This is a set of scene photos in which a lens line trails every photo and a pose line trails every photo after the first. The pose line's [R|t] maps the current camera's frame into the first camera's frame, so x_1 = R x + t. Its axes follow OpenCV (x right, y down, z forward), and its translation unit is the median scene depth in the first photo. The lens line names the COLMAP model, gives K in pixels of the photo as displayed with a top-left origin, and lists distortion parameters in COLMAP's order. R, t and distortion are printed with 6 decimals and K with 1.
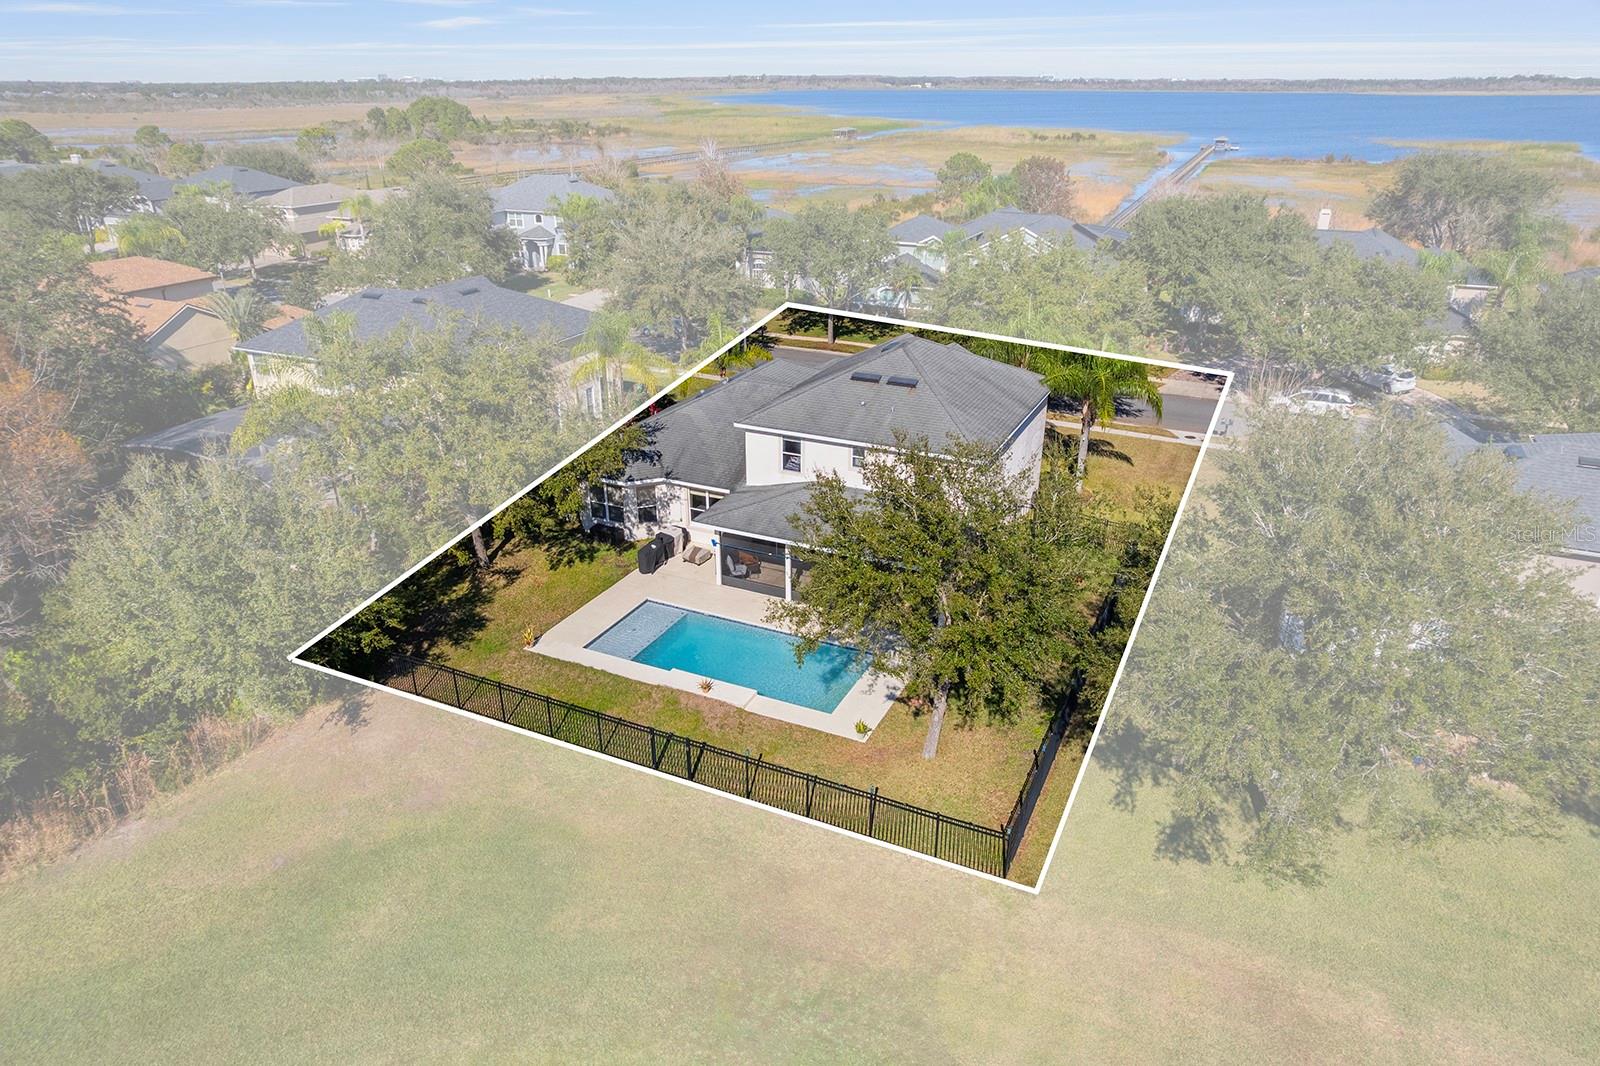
lens RADIAL K [[1025.7, 0, 793.8], [0, 1025.7, 549.4], [0, 0, 1]] dist [-0.083465, 0.075479]
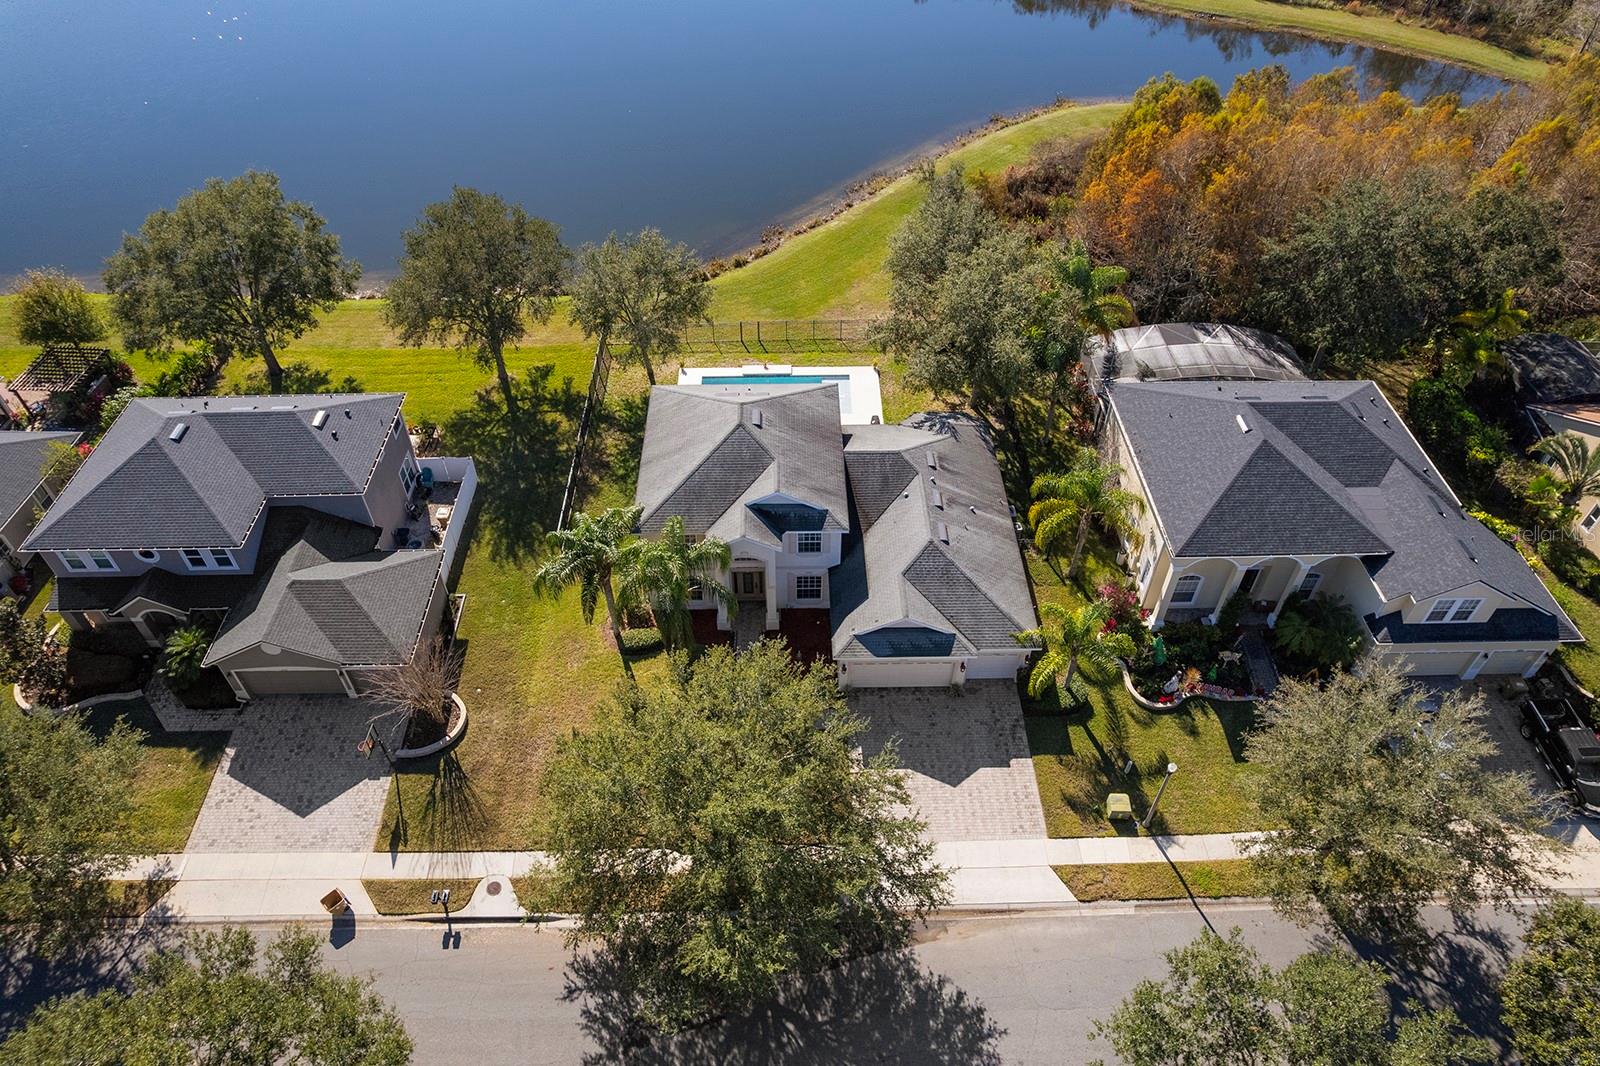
lens RADIAL K [[1025.7, 0, 793.8], [0, 1025.7, 549.4], [0, 0, 1]] dist [-0.083465, 0.075479]
pose [[-0.892520, 0.323147, -0.314618, 0.466104], [-0.184878, 0.374145, 0.908755, -1.192229], [0.411375, 0.869248, -0.274189, 1.434708]]
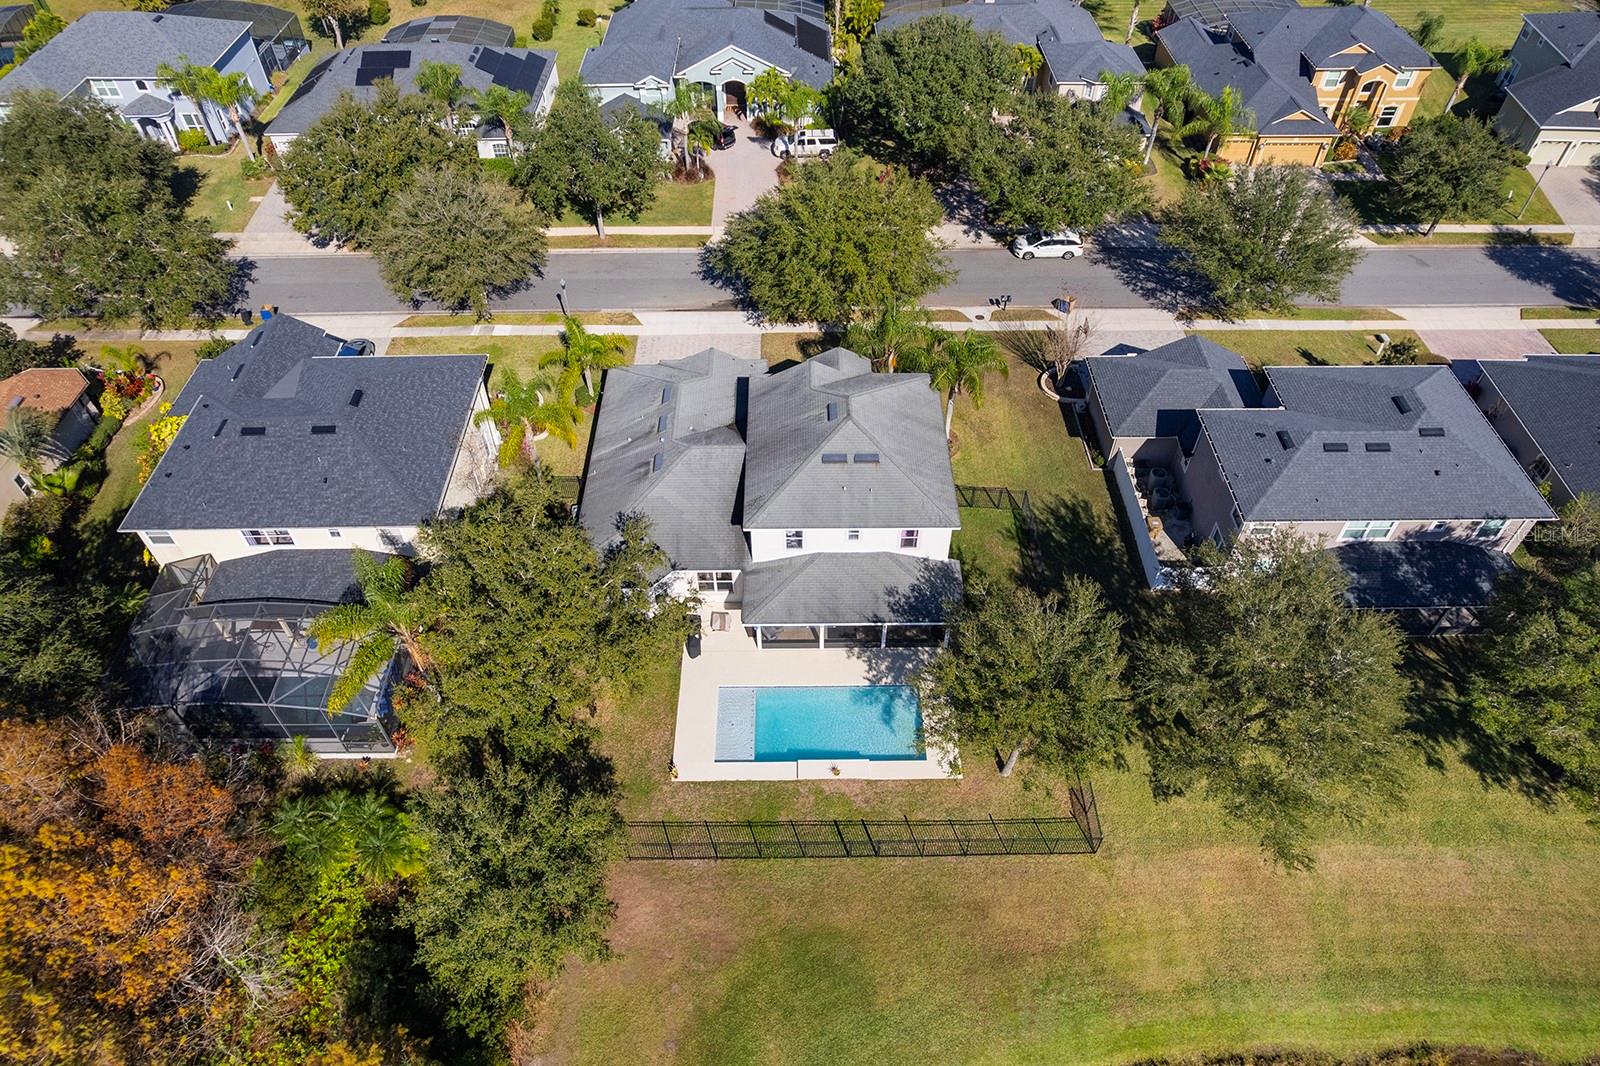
lens RADIAL K [[1025.7, 0, 793.8], [0, 1025.7, 549.4], [0, 0, 1]] dist [-0.083465, 0.075479]
pose [[0.897564, -0.327543, 0.295116, -0.336744], [0.190863, 0.892074, 0.409605, -0.533800], [-0.397429, -0.311320, 0.863209, -0.050393]]
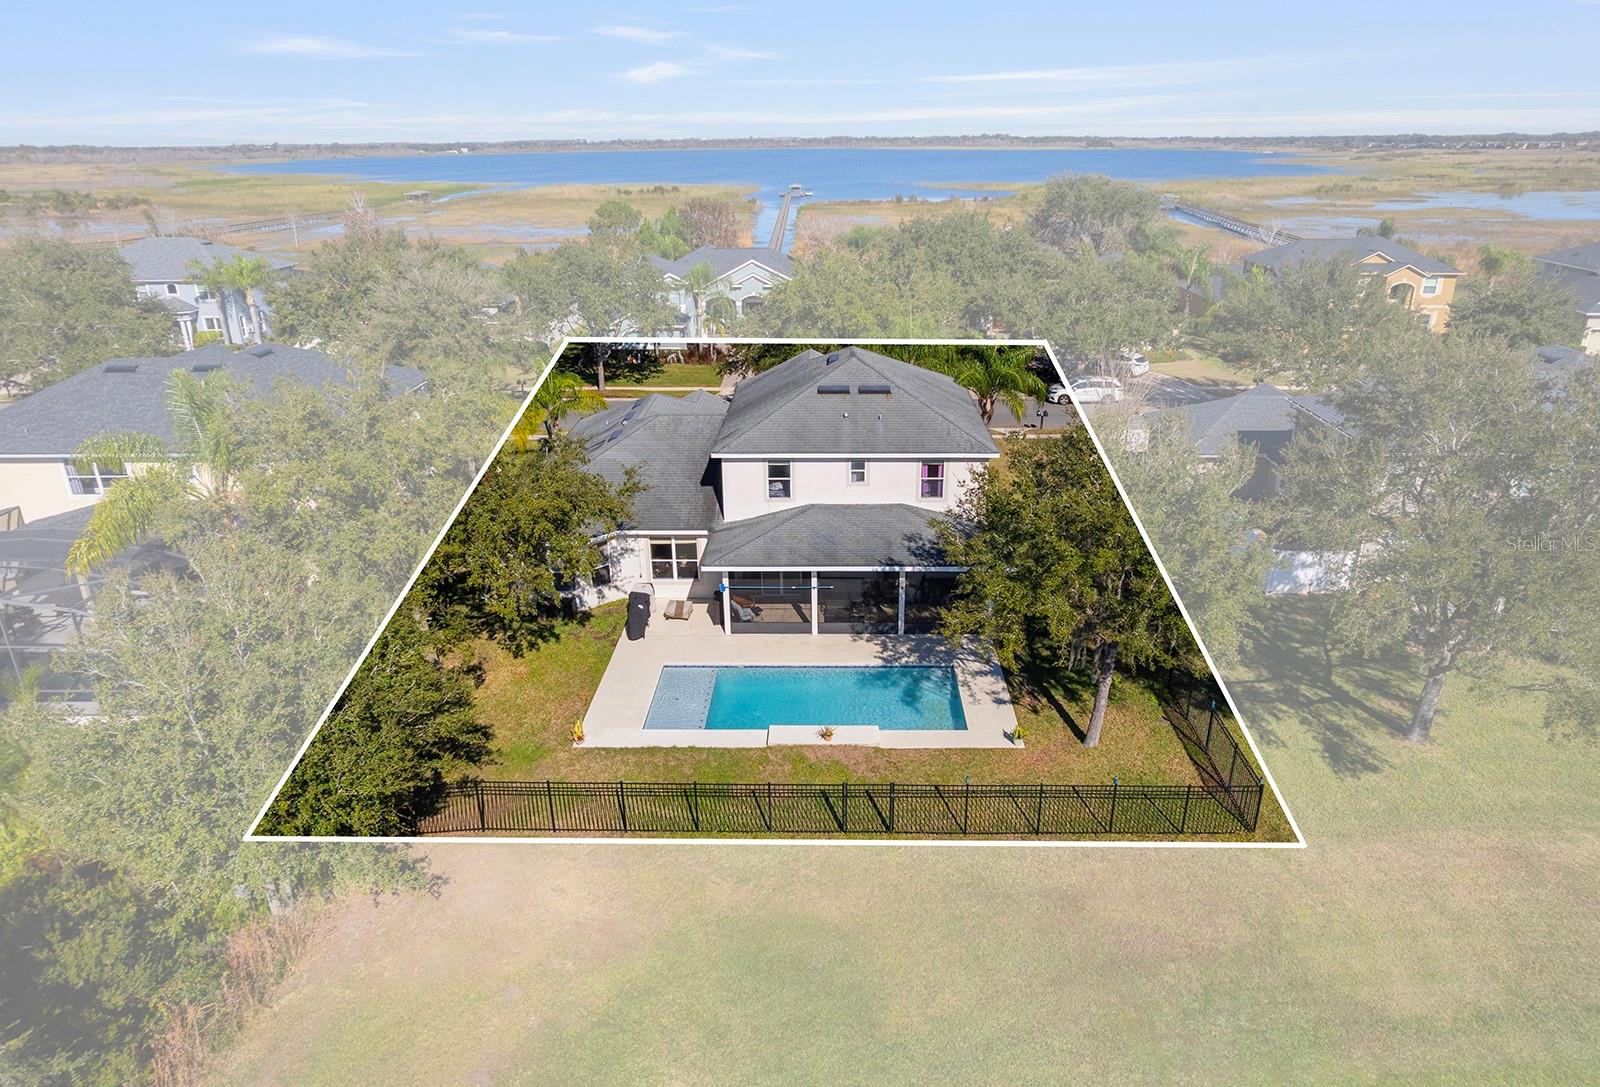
lens RADIAL K [[1047.8, 0, 810.0], [0, 1047.8, 553.2], [0, 0, 1]] dist [-0.092792, 0.091106]
pose [[0.909037, -0.158883, 0.385239, -0.320873], [0.180944, 0.983260, -0.021445, -0.002400], [-0.375382, 0.089201, 0.922568, 0.120220]]
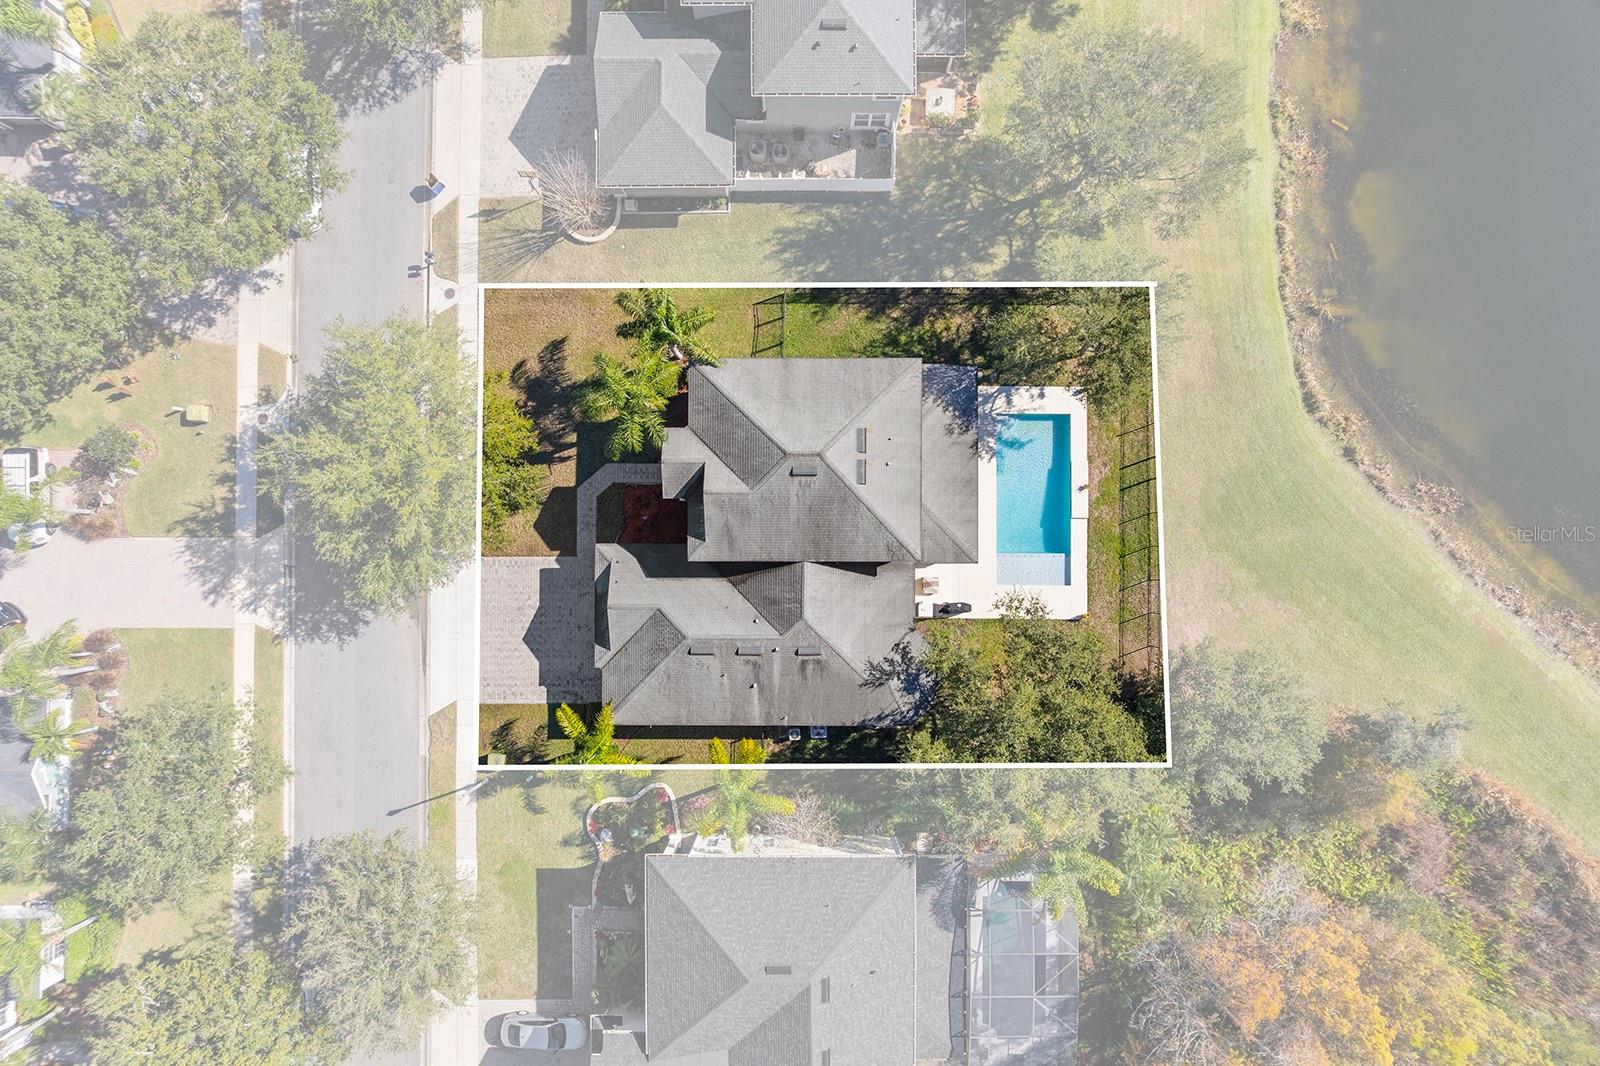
lens RADIAL K [[1025.7, 0, 793.8], [0, 1025.7, 549.4], [0, 0, 1]] dist [-0.083465, 0.075479]
pose [[-0.435752, -0.899810, 0.021517, -0.003145], [0.386936, -0.165691, 0.907098, -1.229761], [-0.812650, 0.403596, 0.420369, 0.546676]]
